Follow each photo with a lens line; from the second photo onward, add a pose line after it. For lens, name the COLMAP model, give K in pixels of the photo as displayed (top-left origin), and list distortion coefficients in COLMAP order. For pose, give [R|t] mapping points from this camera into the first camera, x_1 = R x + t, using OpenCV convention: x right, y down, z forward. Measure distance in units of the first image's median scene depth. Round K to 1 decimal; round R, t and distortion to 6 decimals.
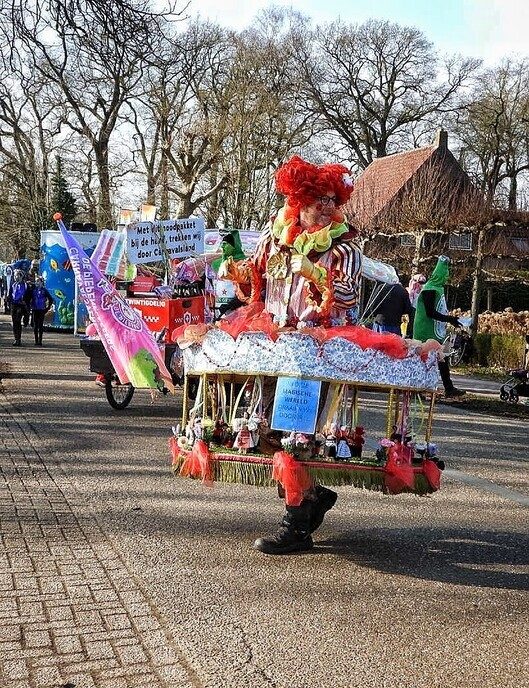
lens RADIAL K [[1363.5, 0, 303.0], [0, 1363.5, 341.7], [0, 0, 1]] dist [0.005768, -0.127705]
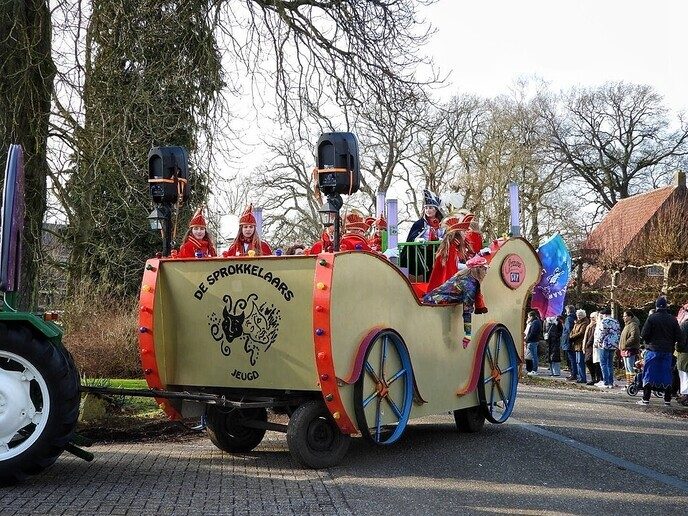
lens RADIAL K [[1332.2, 0, 332.1], [0, 1332.2, 249.3], [0, 0, 1]] dist [0.117203, -0.225054]
pose [[0.983114, -0.043756, -0.177686, 0.014774], [0.025509, 0.994281, -0.103705, 0.016859], [0.181208, 0.097421, 0.978608, -0.133228]]
